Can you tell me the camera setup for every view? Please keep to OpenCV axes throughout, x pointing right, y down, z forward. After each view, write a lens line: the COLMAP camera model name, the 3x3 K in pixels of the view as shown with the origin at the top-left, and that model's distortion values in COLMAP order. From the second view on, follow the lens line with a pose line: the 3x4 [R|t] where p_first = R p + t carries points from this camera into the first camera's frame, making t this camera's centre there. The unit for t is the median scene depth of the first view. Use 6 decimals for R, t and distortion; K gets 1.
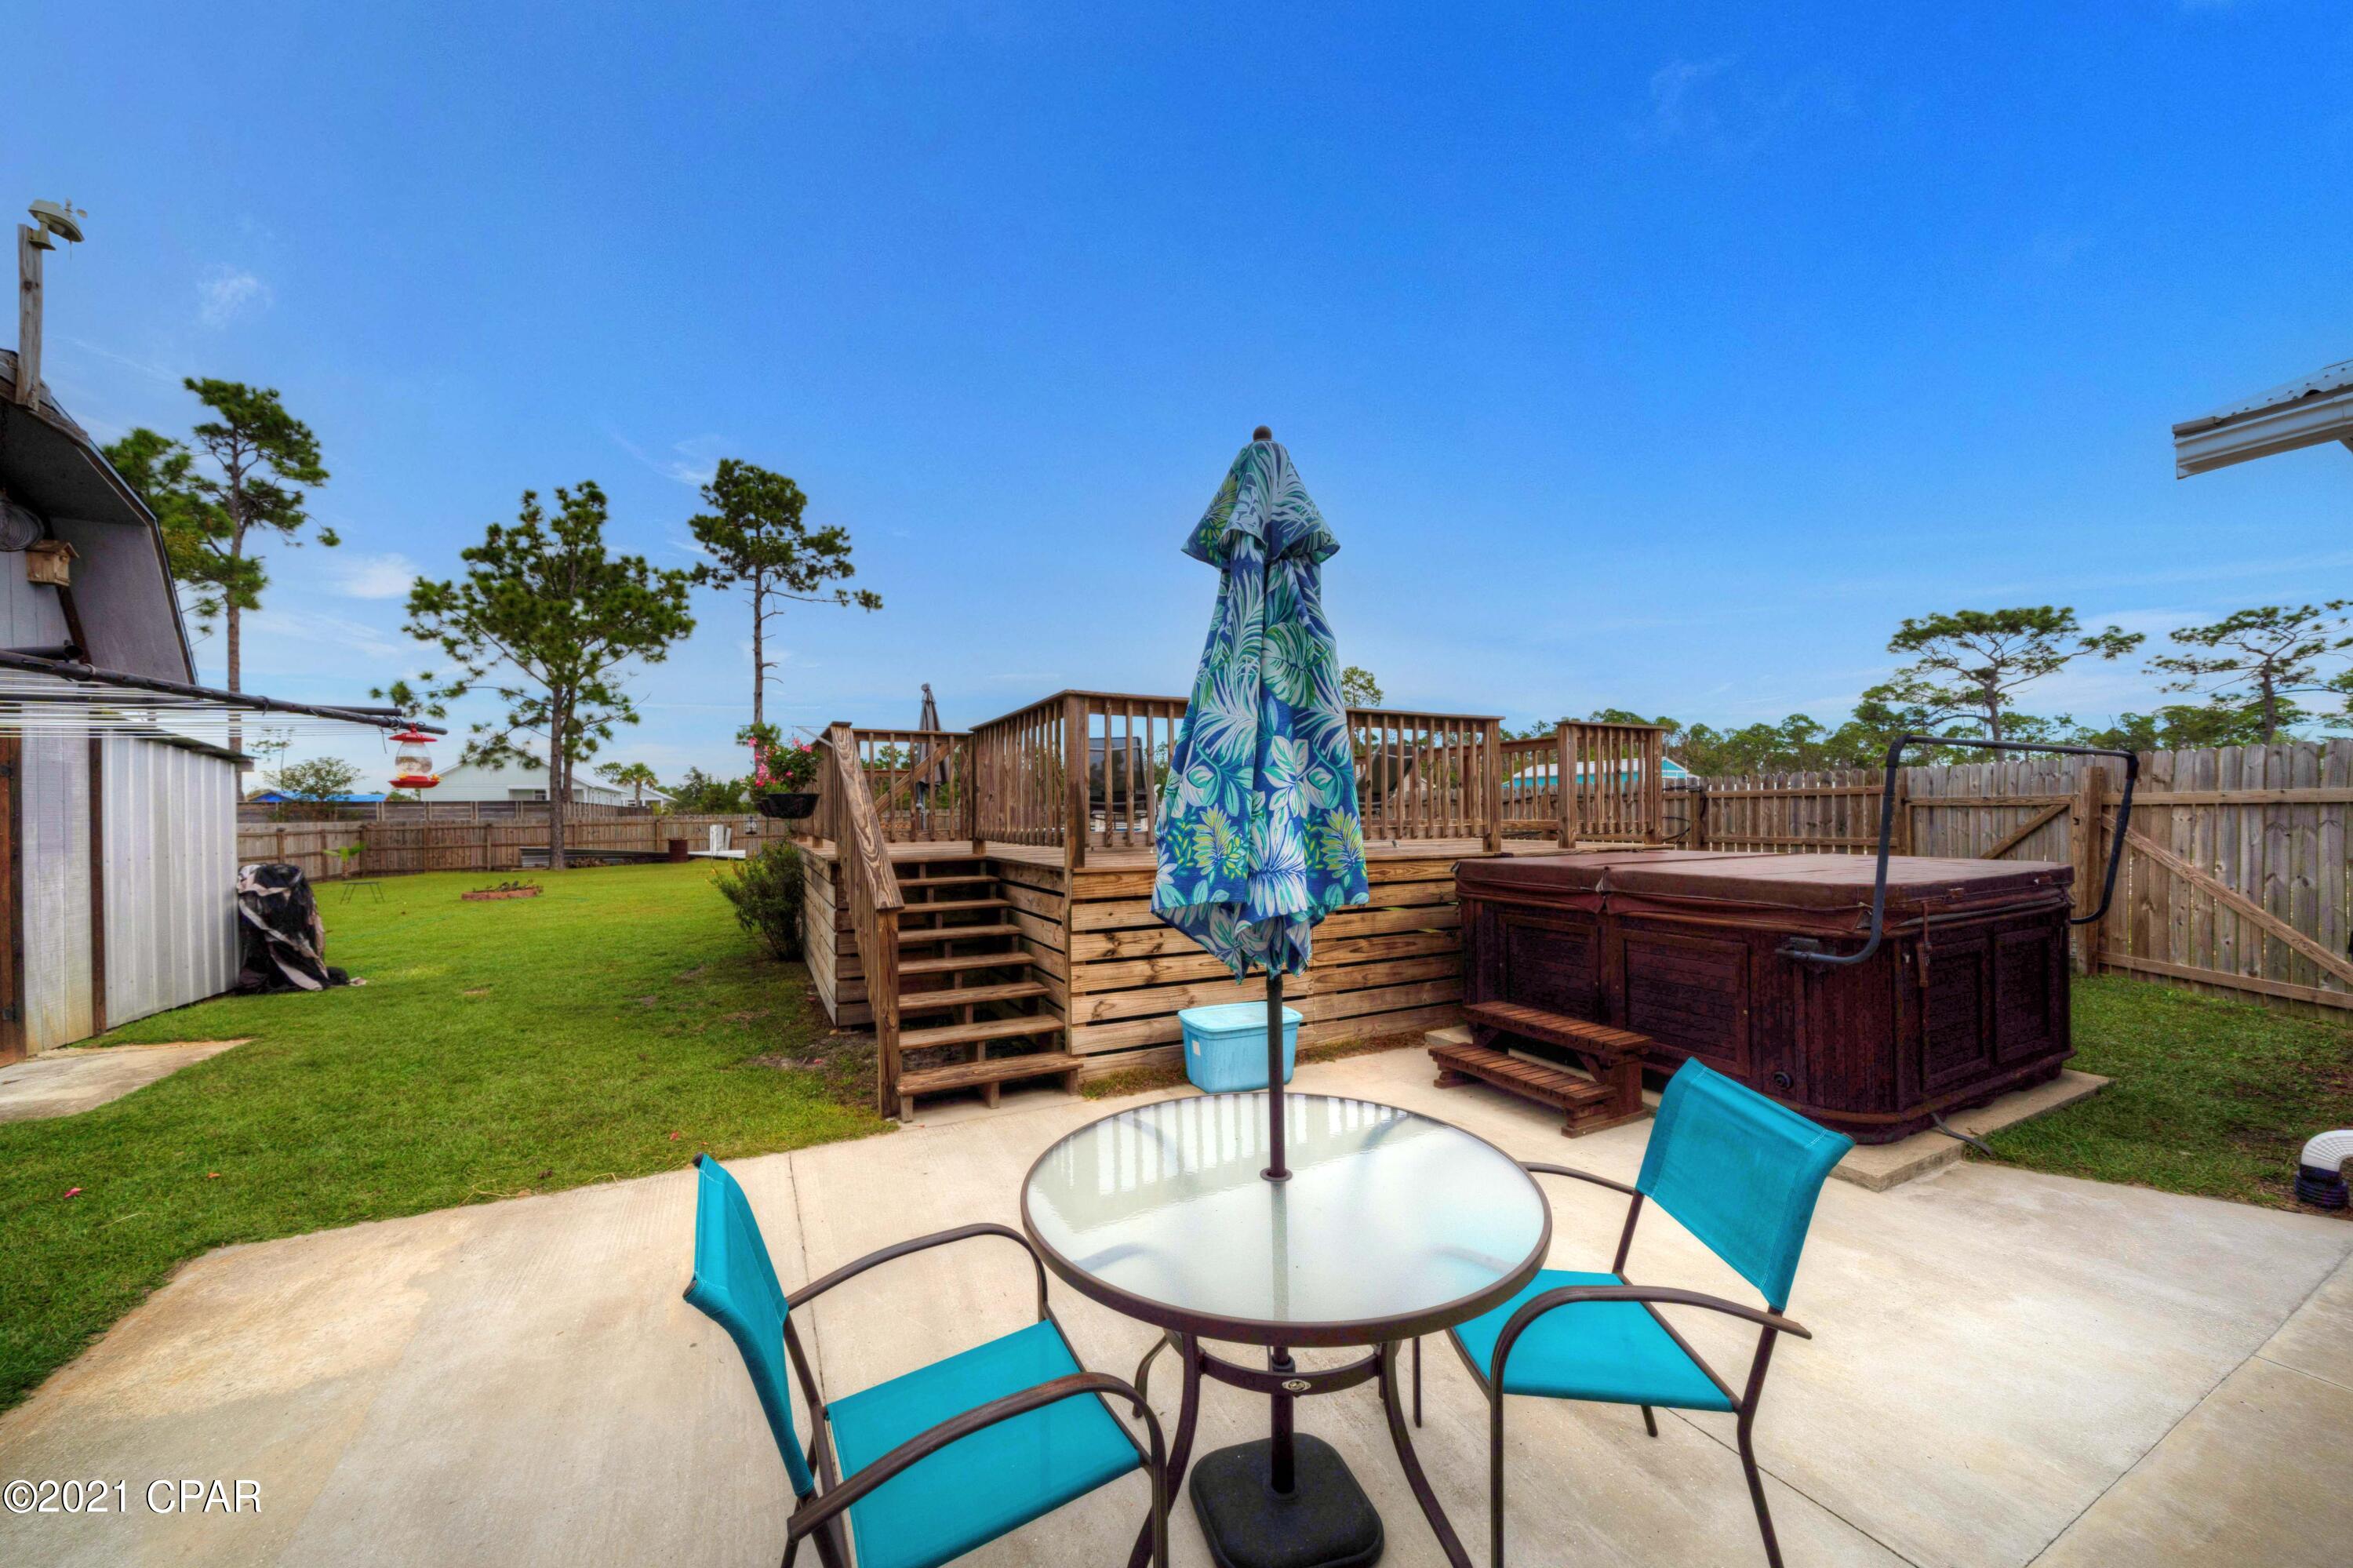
lens RADIAL K [[842.4, 0, 1174.1], [0, 842.4, 812.2], [0, 0, 1]] dist [-0.002596, -0.000207]
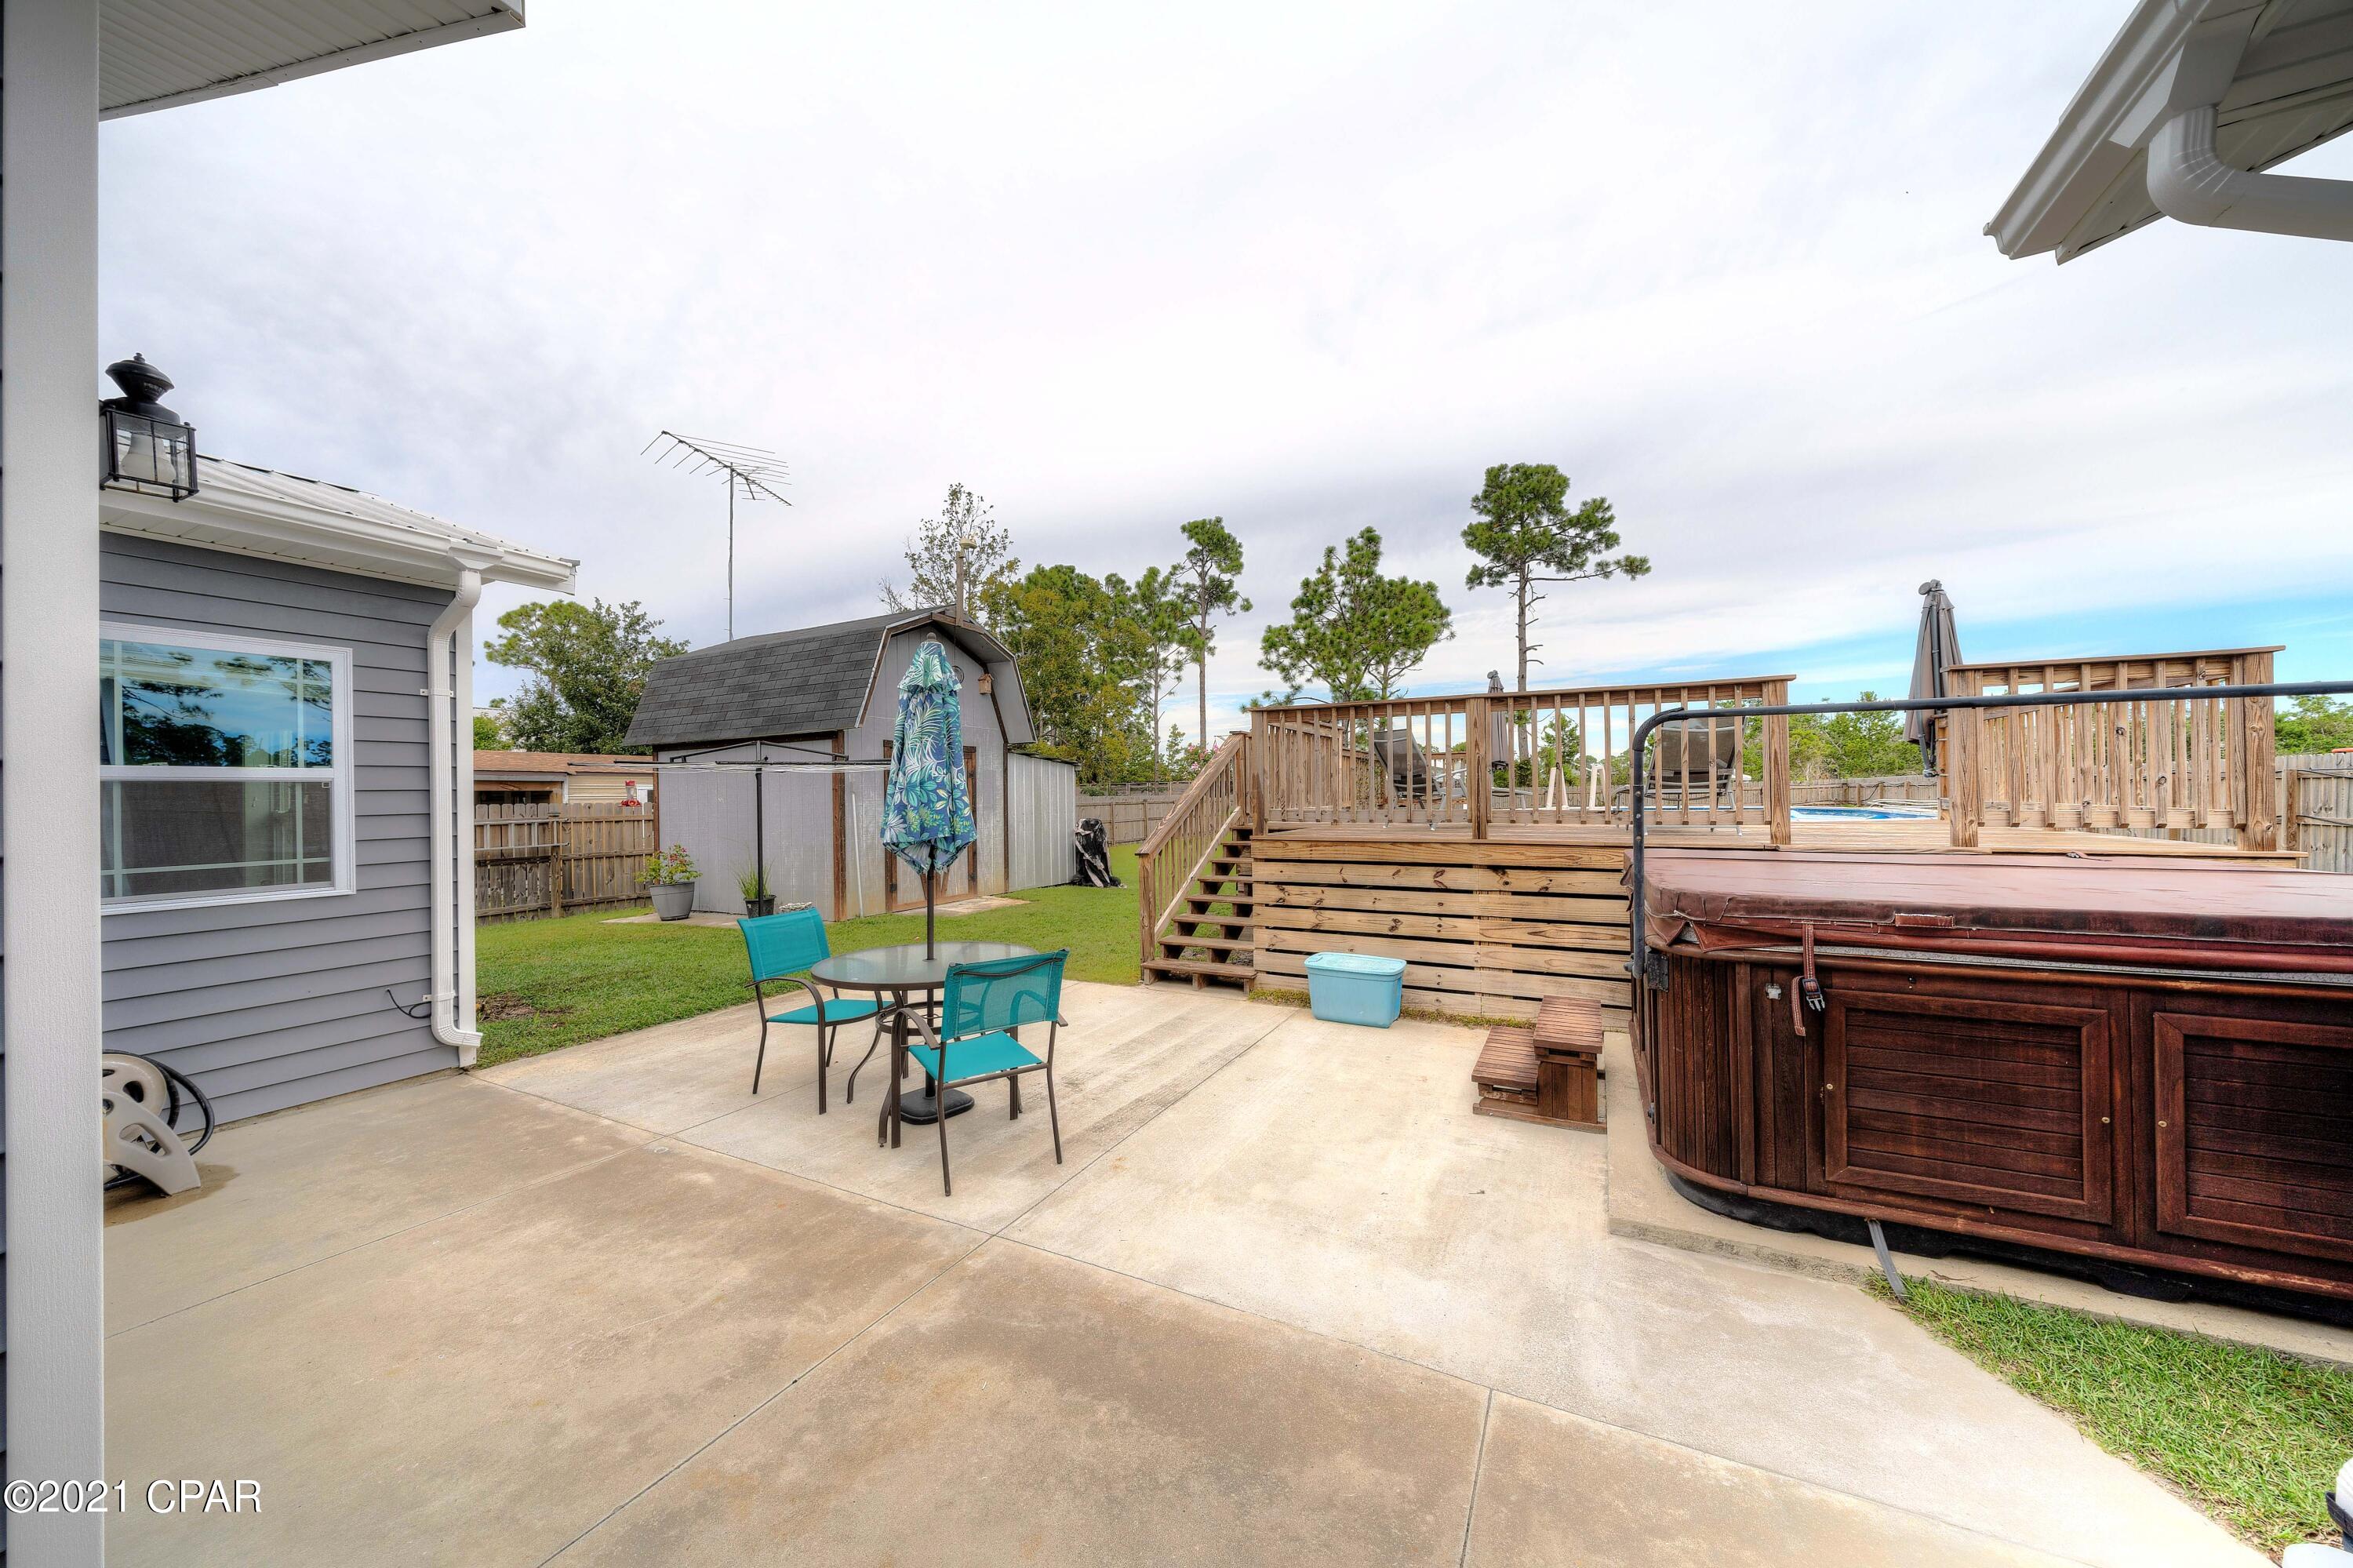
lens RADIAL K [[831.8, 0, 1164.0], [0, 831.8, 792.2], [0, 0, 1]] dist [-0.002107, -0.000176]
pose [[0.581350, 0.002308, -0.813650, 0.134133], [0.004427, 0.999972, 0.005999, -0.002038], [0.813642, -0.007089, 0.581323, 0.012092]]
